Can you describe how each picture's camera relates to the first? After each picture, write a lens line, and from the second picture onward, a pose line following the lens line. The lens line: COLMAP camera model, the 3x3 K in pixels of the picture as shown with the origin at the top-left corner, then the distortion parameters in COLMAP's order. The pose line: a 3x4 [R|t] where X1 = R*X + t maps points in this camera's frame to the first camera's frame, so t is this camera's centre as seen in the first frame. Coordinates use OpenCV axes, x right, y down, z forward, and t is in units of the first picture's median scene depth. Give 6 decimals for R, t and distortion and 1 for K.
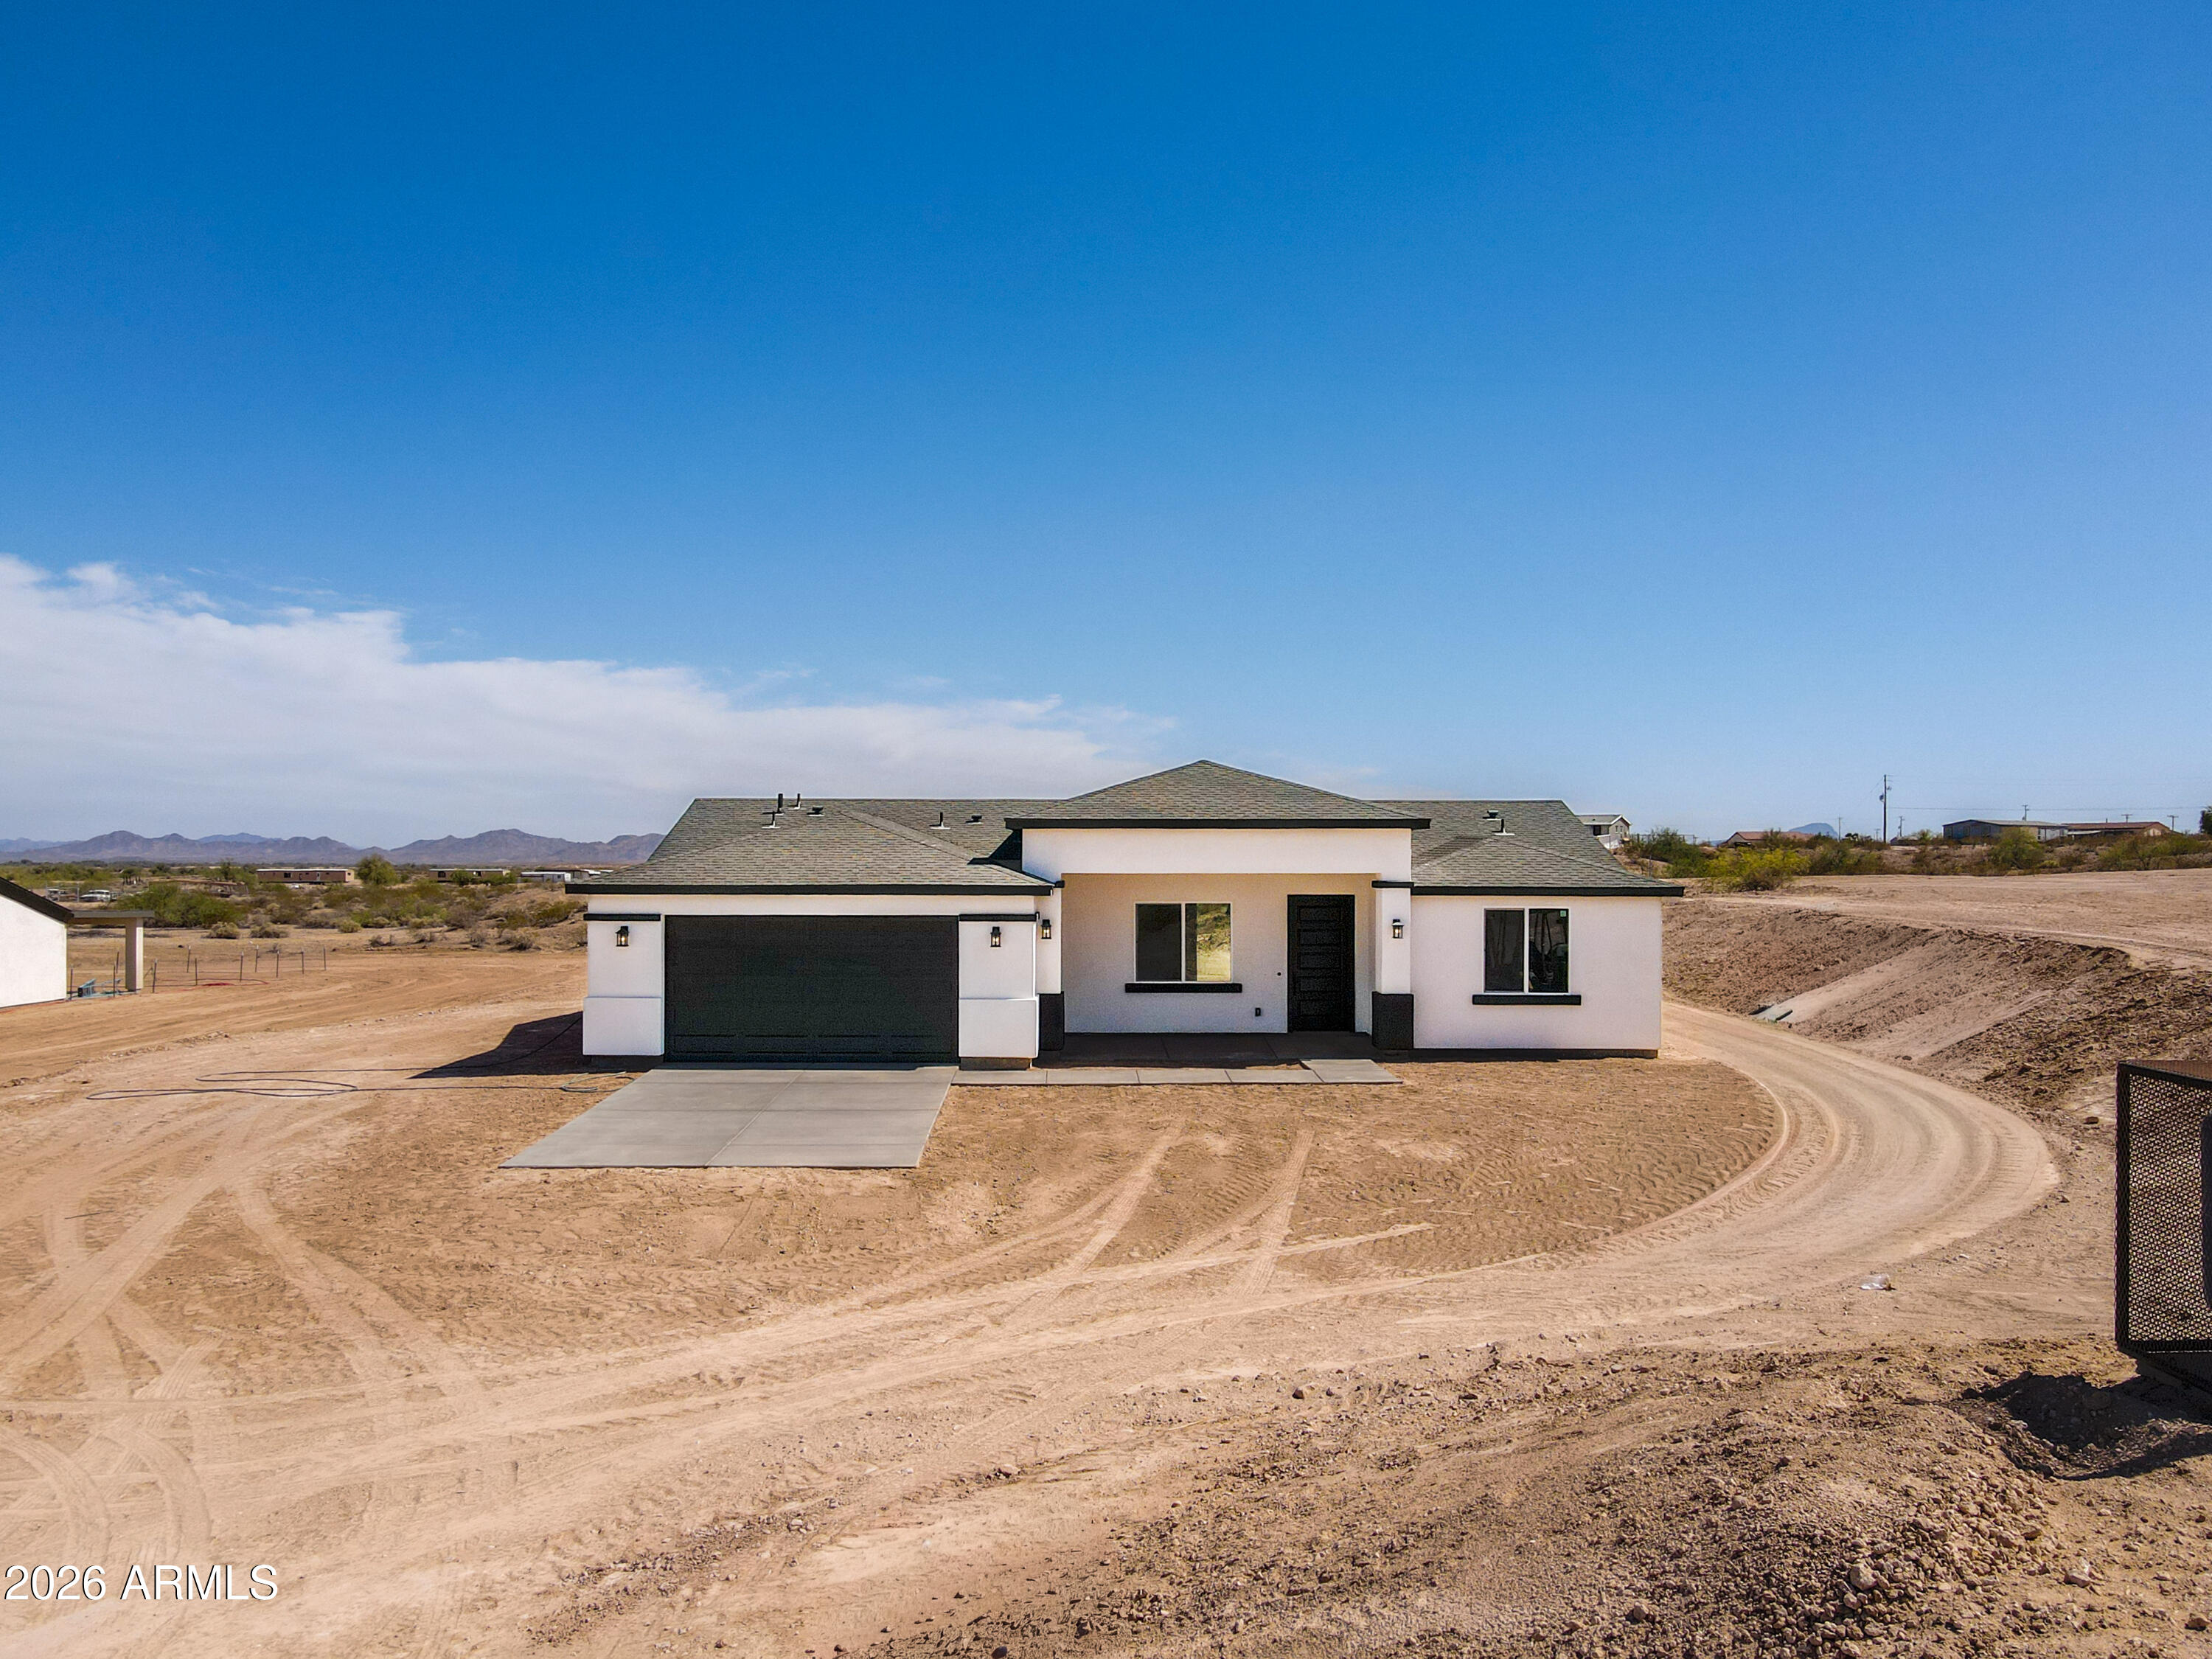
lens RADIAL K [[1656.1, 0, 1098.5], [0, 1656.1, 862.6], [0, 0, 1]] dist [0.004234, 0.026372]
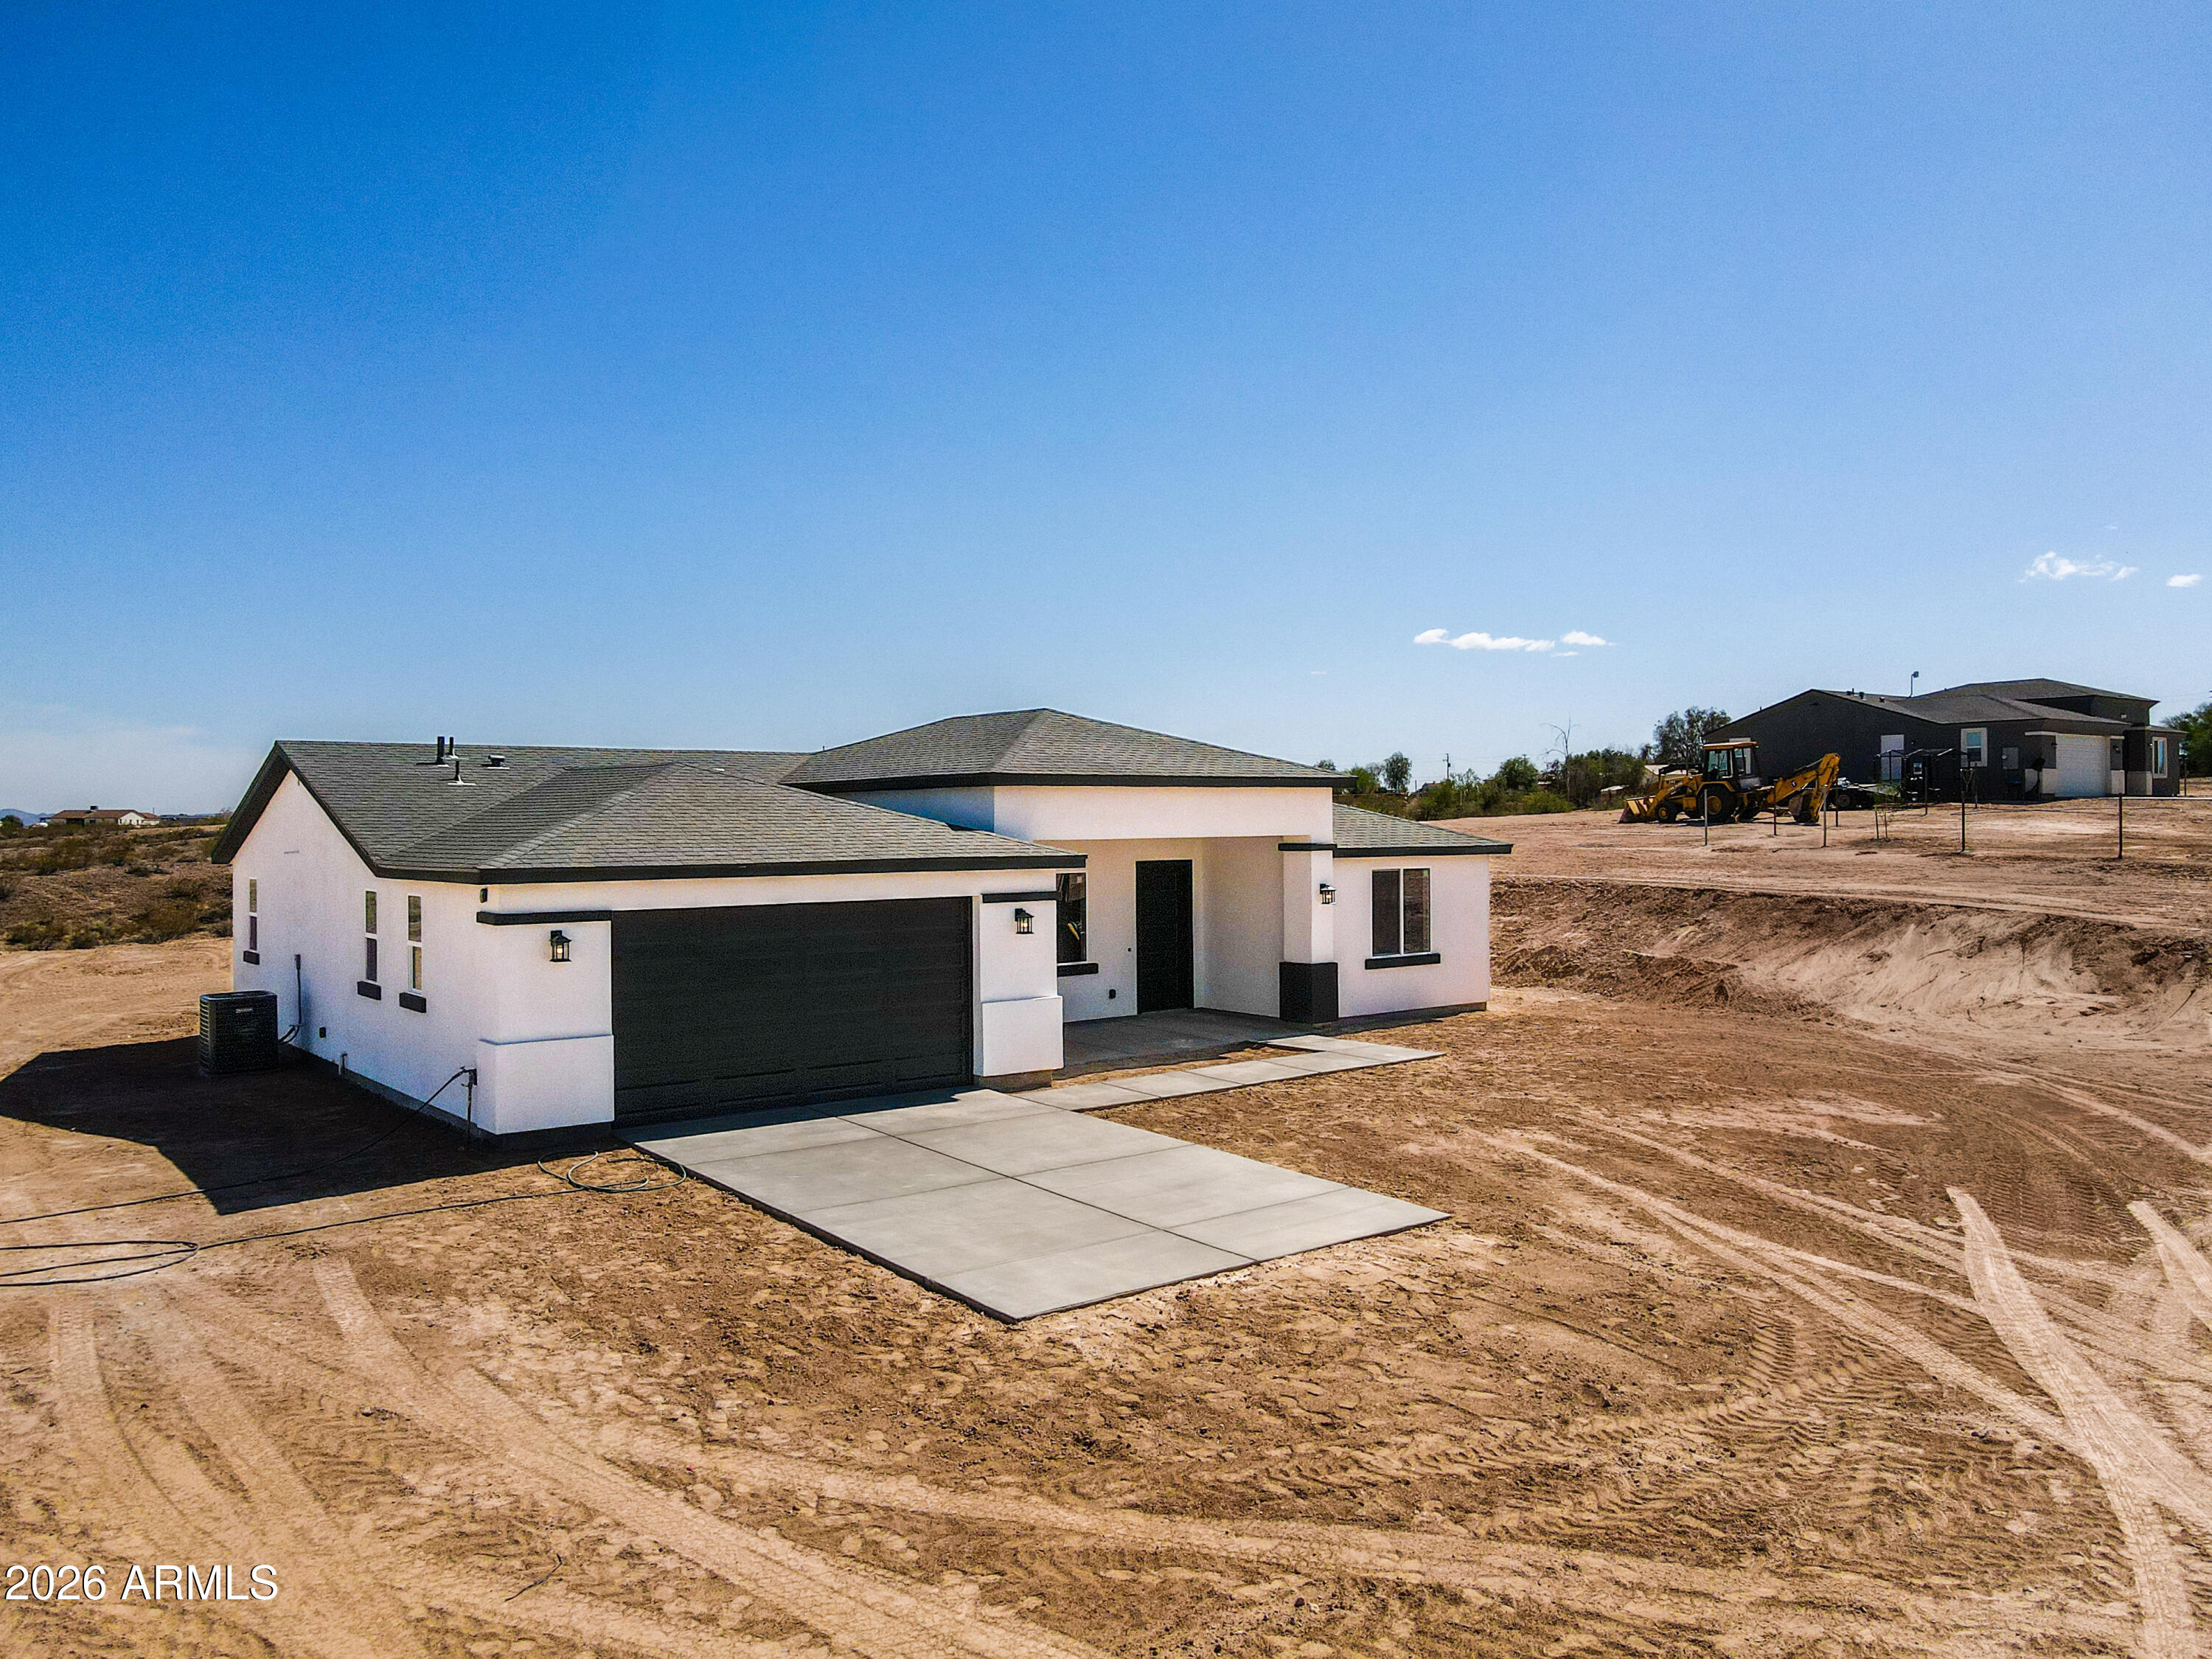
lens RADIAL K [[1656.1, 0, 1098.5], [0, 1656.1, 862.6], [0, 0, 1]] dist [0.004234, 0.026372]
pose [[0.789388, -0.023572, 0.613442, -0.512558], [0.010112, 0.999626, 0.025398, -0.002755], [-0.613811, -0.013846, 0.789332, 0.353422]]
